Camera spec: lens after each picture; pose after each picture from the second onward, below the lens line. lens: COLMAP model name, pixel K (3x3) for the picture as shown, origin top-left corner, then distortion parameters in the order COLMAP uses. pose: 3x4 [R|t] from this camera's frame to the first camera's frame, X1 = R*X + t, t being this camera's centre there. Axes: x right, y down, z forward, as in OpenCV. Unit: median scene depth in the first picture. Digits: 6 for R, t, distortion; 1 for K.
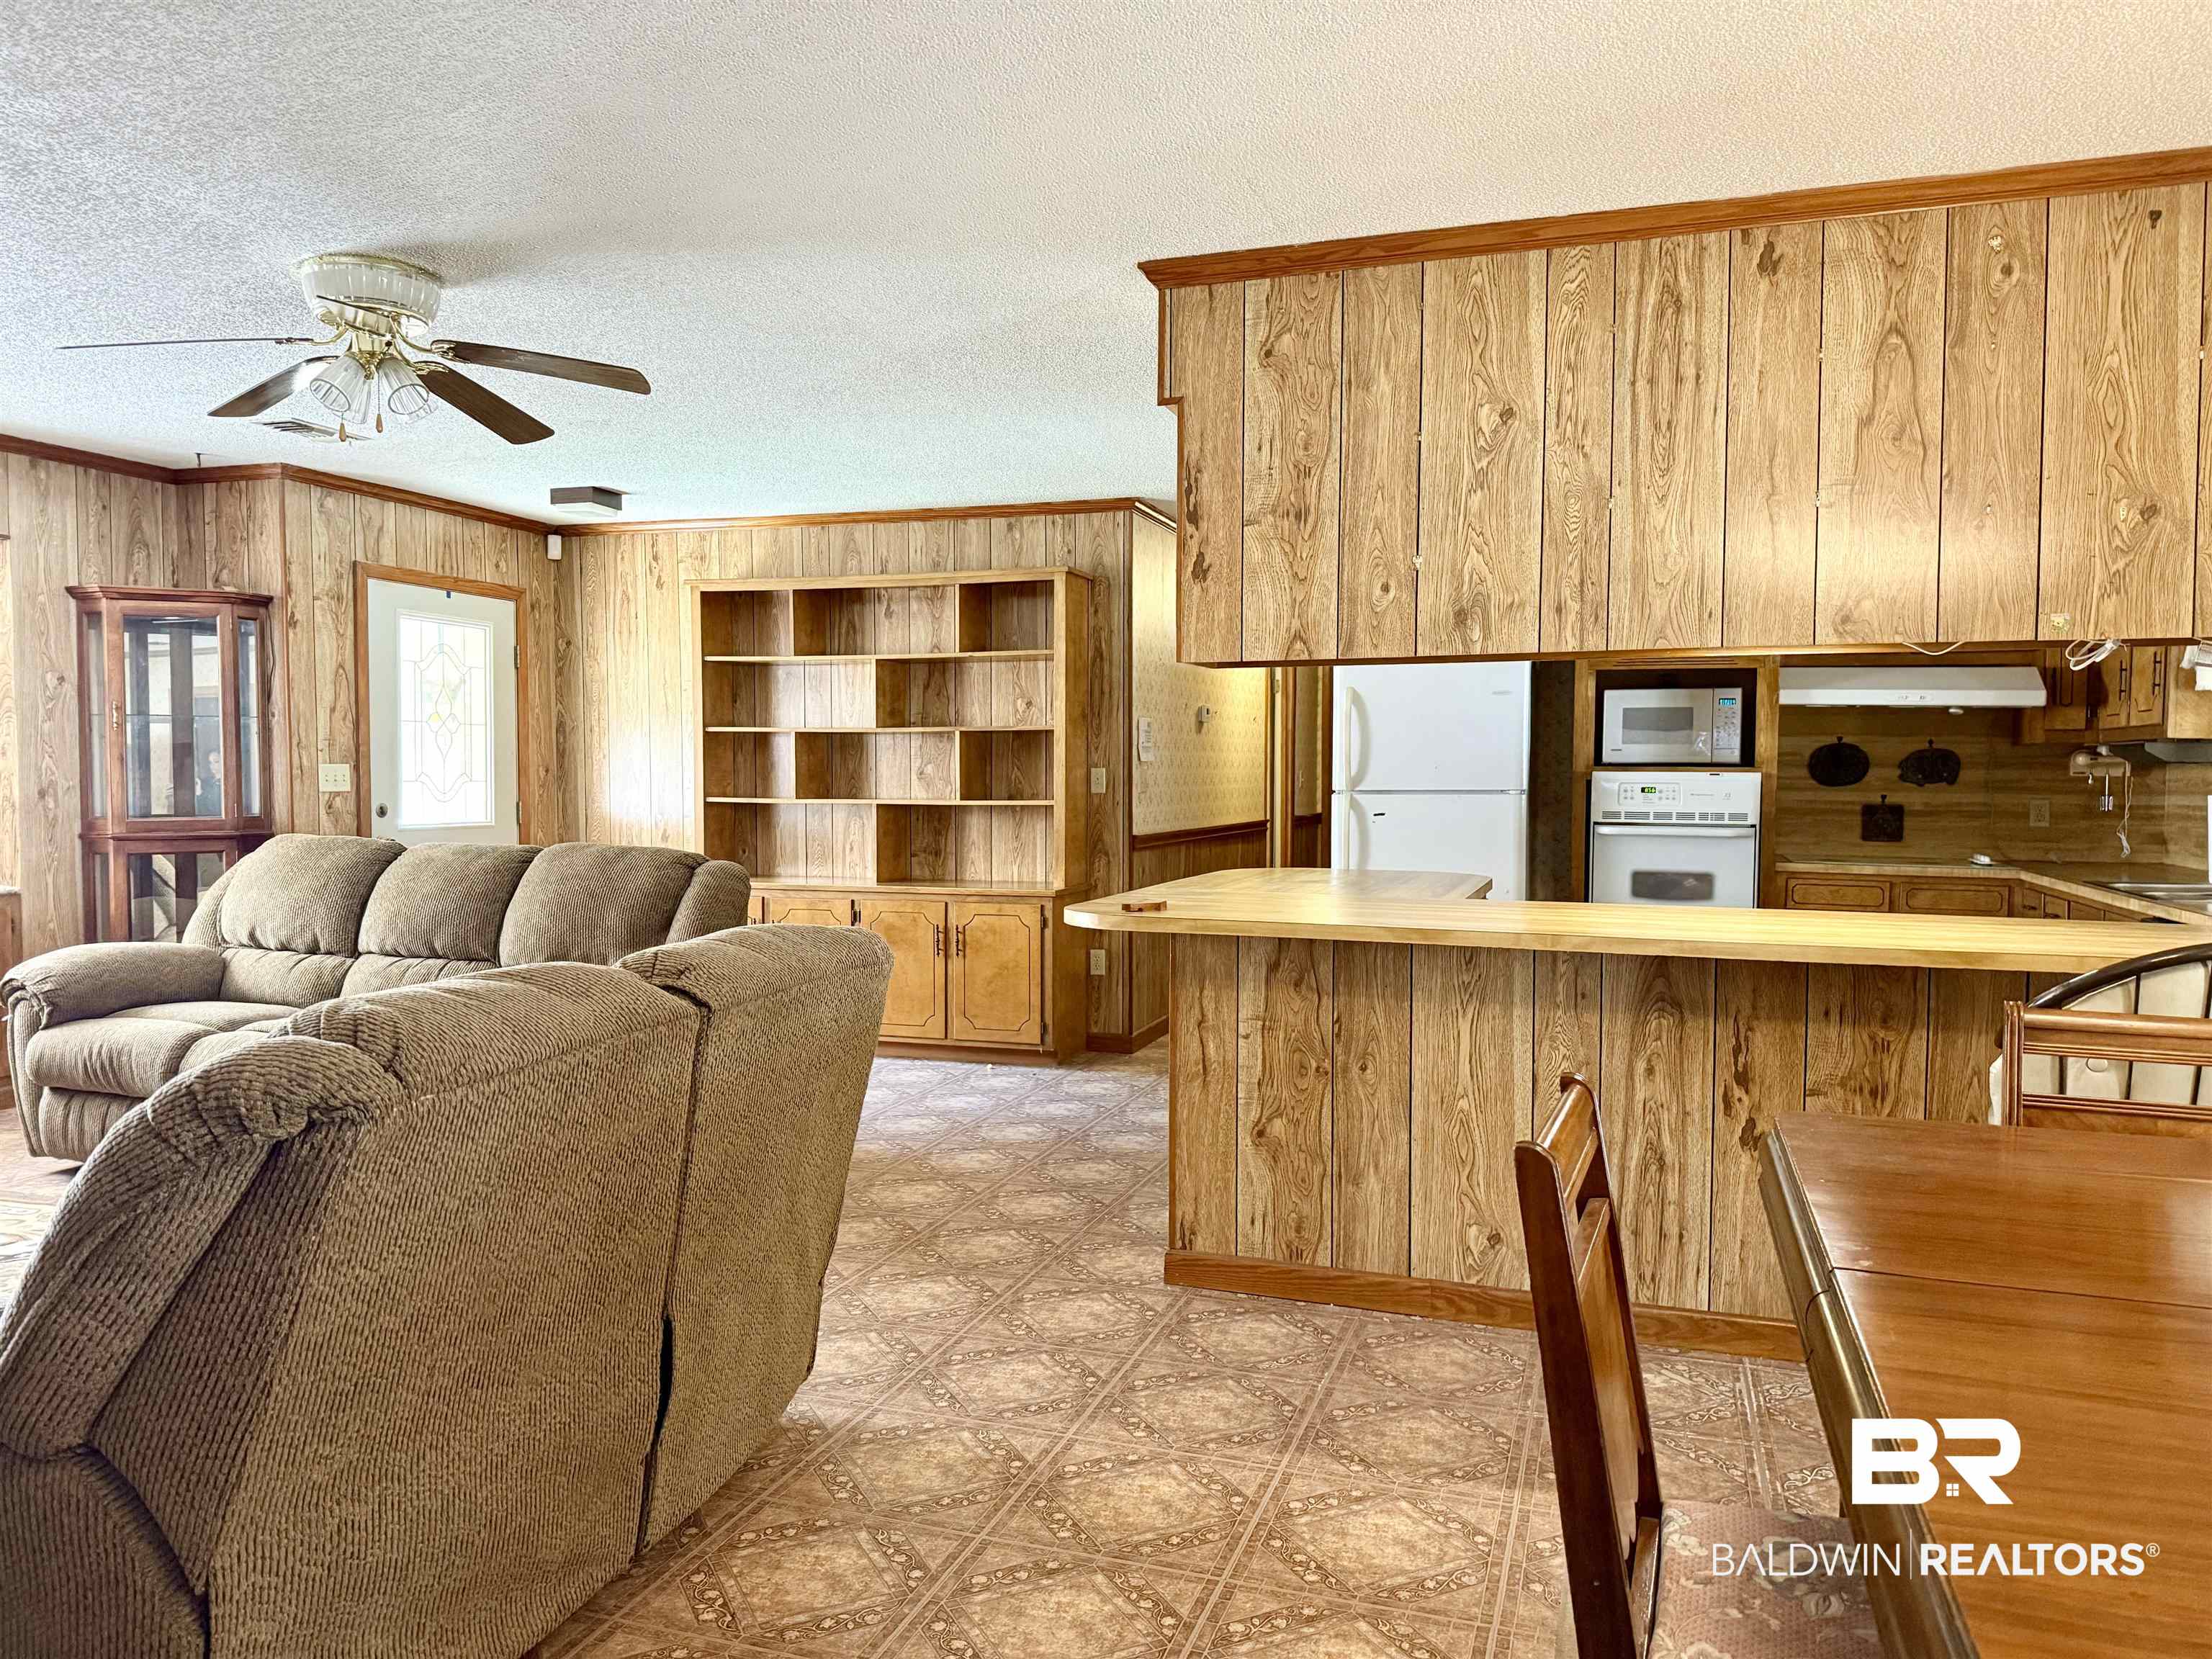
lens RADIAL K [[1547.9, 0, 1106.7], [0, 1547.9, 835.3], [0, 0, 1]] dist [-0.003072, -0.001155]
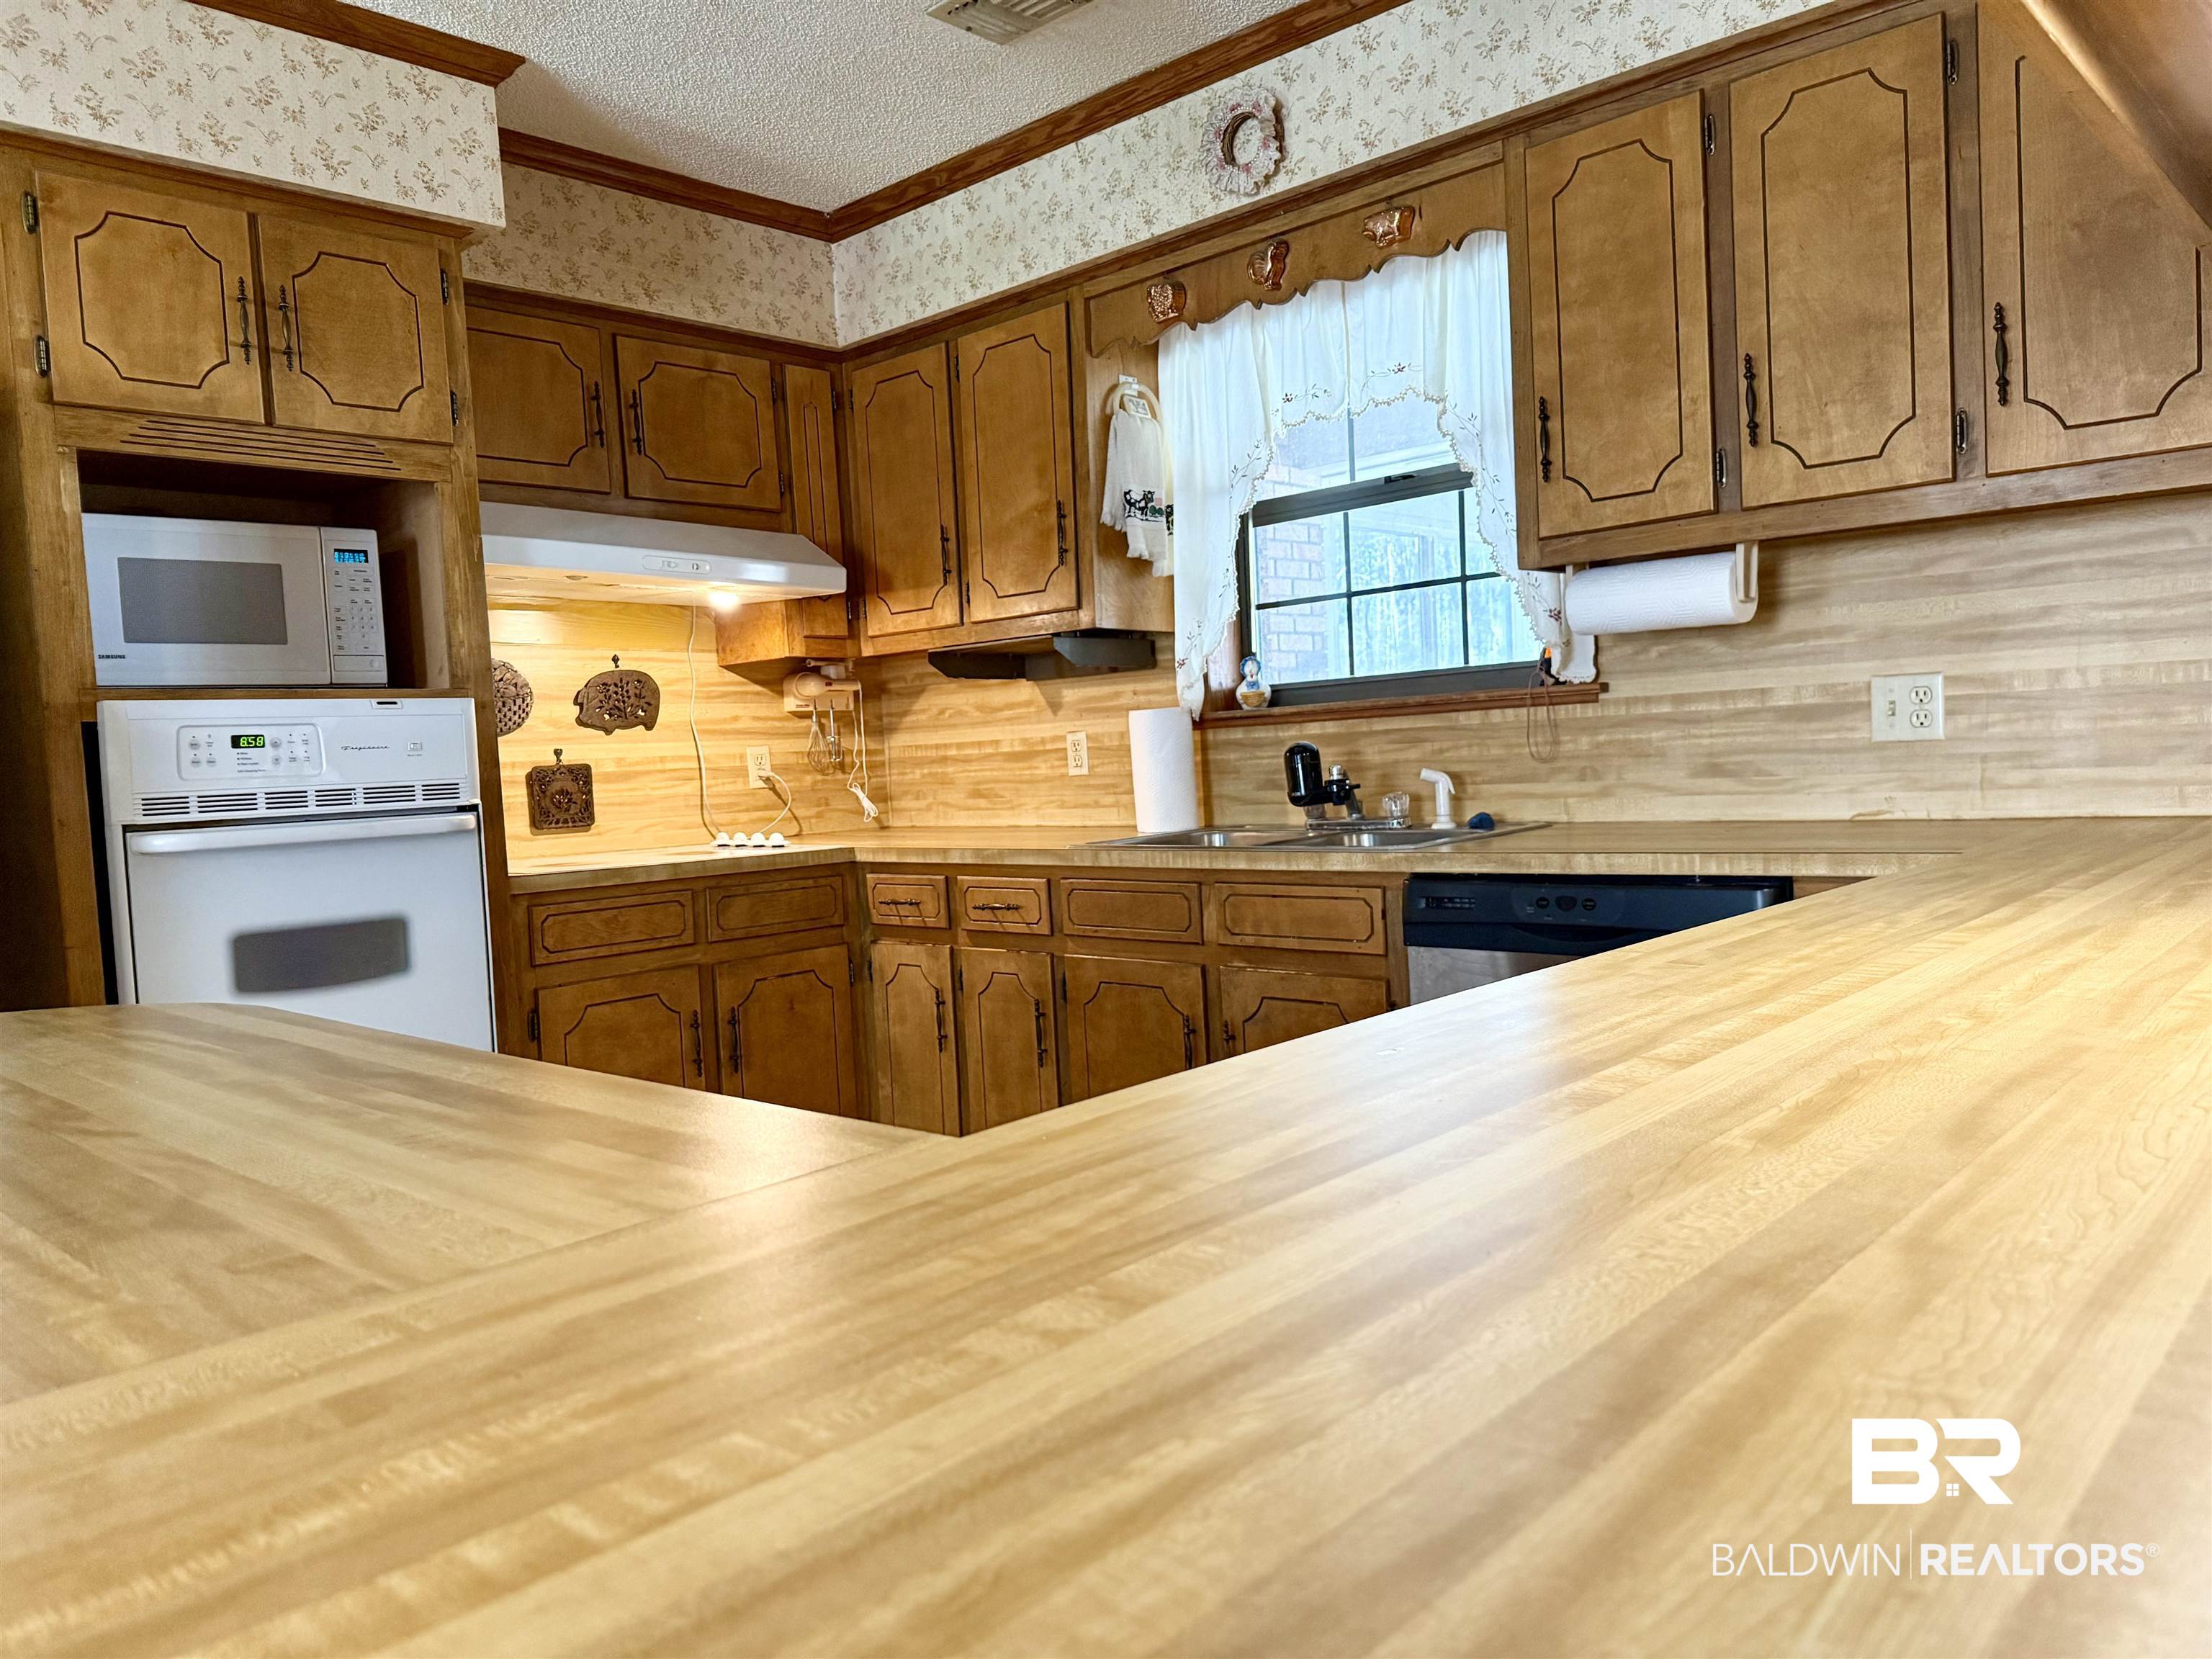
lens RADIAL K [[1547.9, 0, 1108.1], [0, 1547.9, 827.5], [0, 0, 1]] dist [-0.003072, -0.001155]
pose [[0.411572, -0.071824, 0.908543, 0.058160], [0.086606, 0.995461, 0.039463, -0.001859], [-0.907253, 0.062444, 0.415924, 0.601344]]
